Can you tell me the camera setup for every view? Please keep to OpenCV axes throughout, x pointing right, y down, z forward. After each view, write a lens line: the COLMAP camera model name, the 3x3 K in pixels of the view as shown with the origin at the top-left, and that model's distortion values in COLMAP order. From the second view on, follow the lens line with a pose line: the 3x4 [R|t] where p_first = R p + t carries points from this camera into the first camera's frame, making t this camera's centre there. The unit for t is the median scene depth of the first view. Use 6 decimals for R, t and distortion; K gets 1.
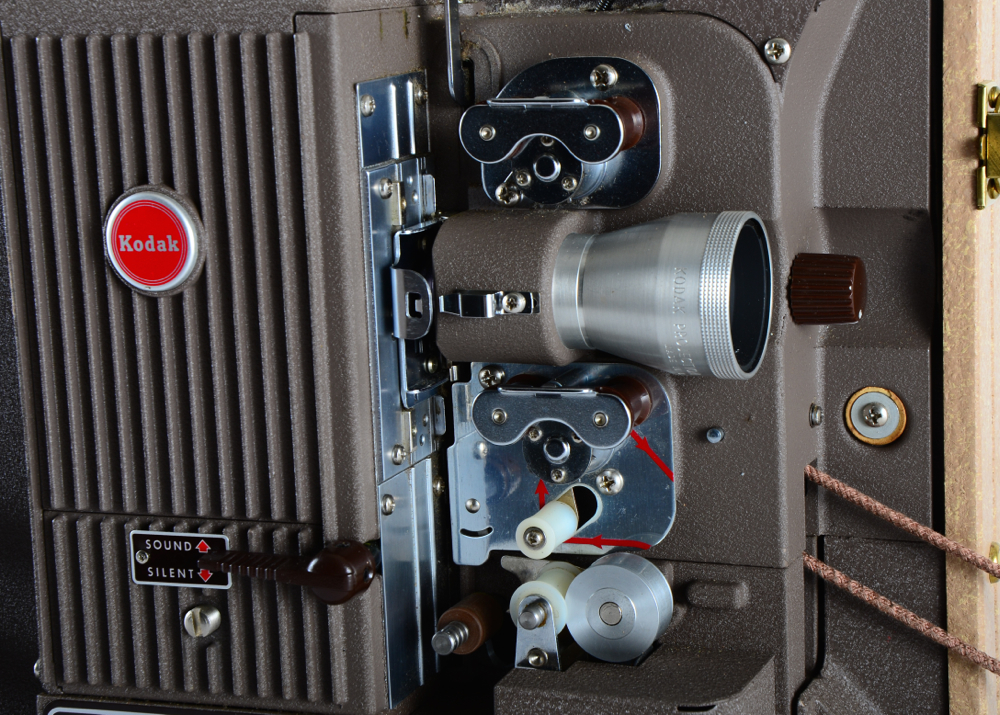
lens RADIAL K [[2268.8, 0, 565.2], [0, 2268.8, 357.8], [0, 0, 1]] dist [0.245711, 0.519647]
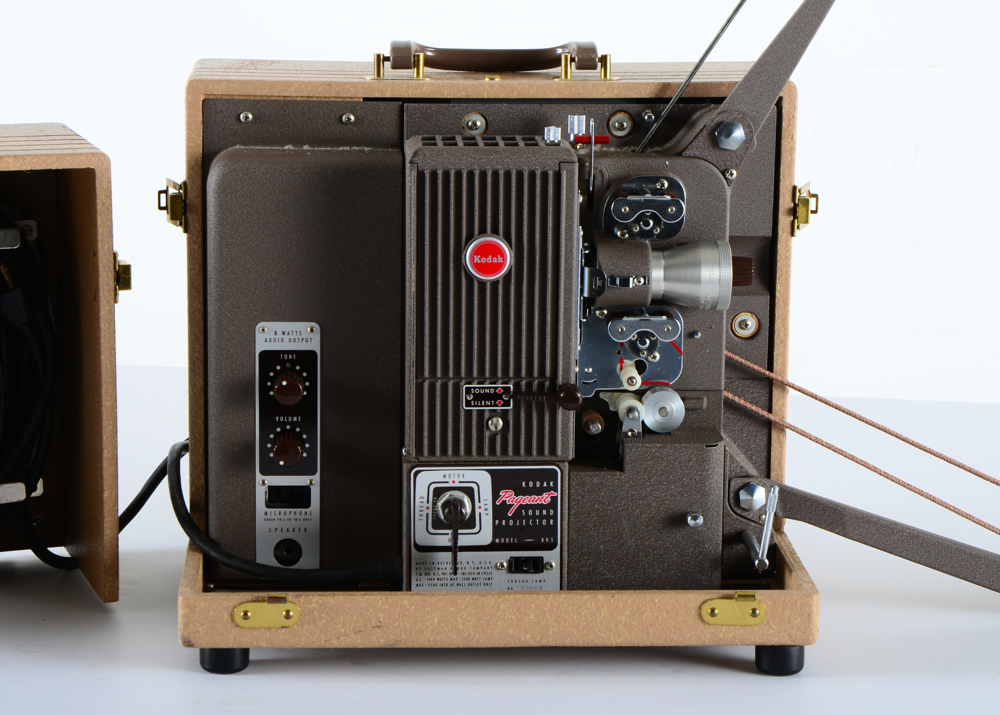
lens RADIAL K [[2664.2, 0, 498.5], [0, 2664.2, 337.2], [0, 0, 1]] dist [0.380505, -0.301057]
pose [[0.914270, -0.032893, 0.403768, -1.238529], [0.028750, 0.999453, 0.016320, -0.014324], [-0.404084, -0.003312, 0.914716, -1.443104]]
